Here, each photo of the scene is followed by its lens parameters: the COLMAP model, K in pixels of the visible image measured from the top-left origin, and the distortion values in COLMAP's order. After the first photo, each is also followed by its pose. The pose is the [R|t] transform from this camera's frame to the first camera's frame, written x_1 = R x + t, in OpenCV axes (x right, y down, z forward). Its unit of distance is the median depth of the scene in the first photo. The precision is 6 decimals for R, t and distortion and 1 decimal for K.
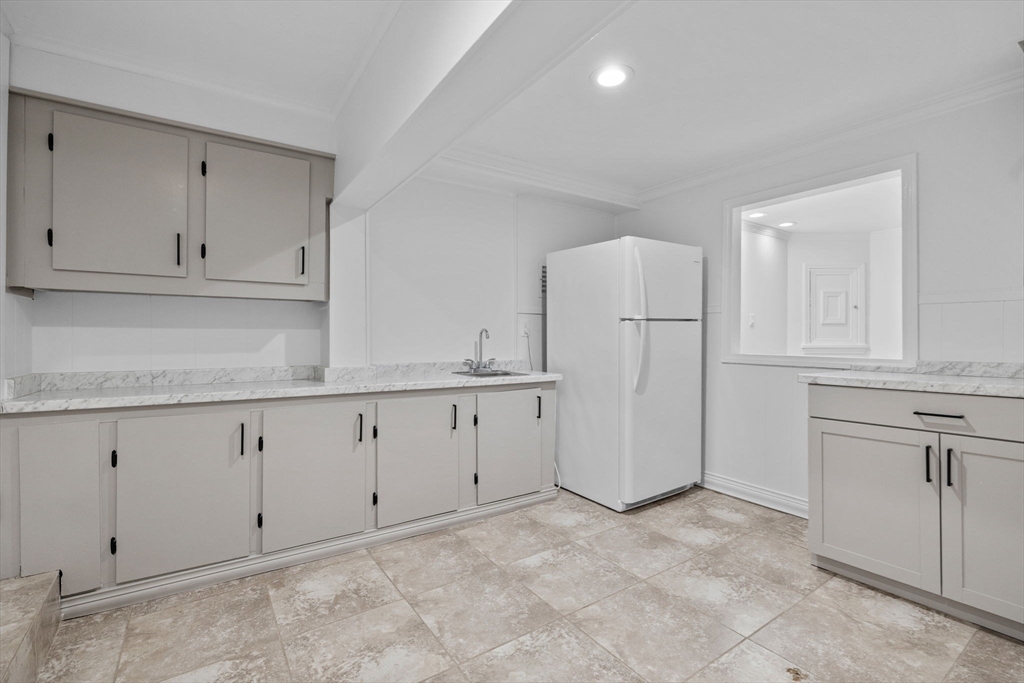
lens RADIAL K [[438.9, 0, 508.4], [0, 438.9, 333.0], [0, 0, 1]] dist [0.000377, 0.000027]
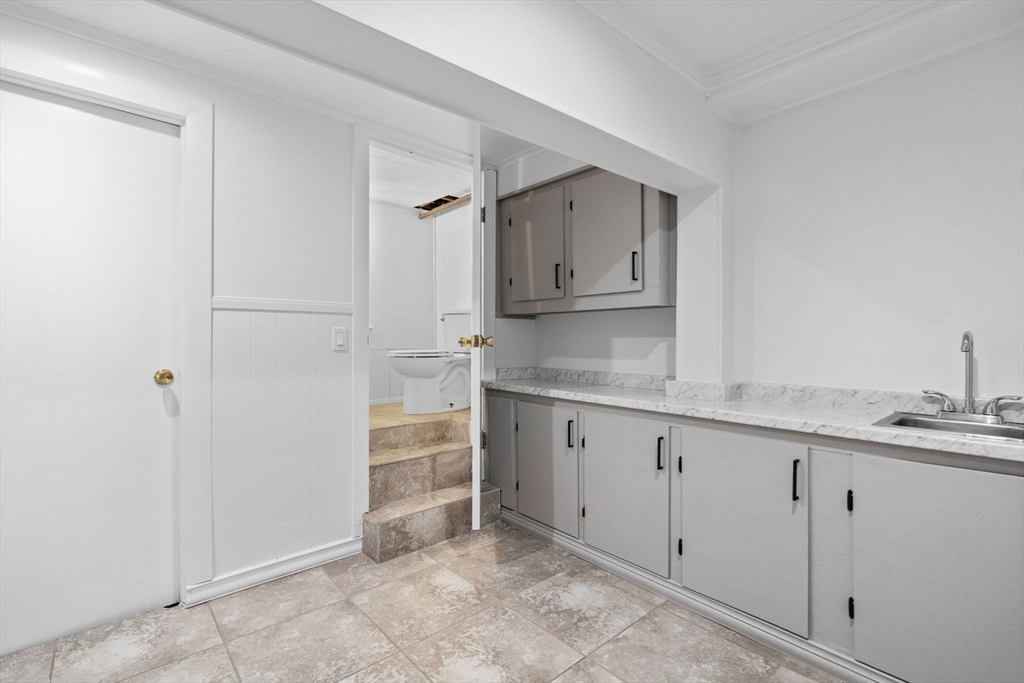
lens RADIAL K [[457.4, 0, 512.0], [0, 457.4, 341.5], [0, 0, 1]] dist [-0.000454, 0.000053]
pose [[0.166694, 0.000964, -0.986008, 0.495555], [0.002910, 0.999995, 0.001469, -0.001945], [0.986004, -0.003114, 0.166690, 0.585395]]
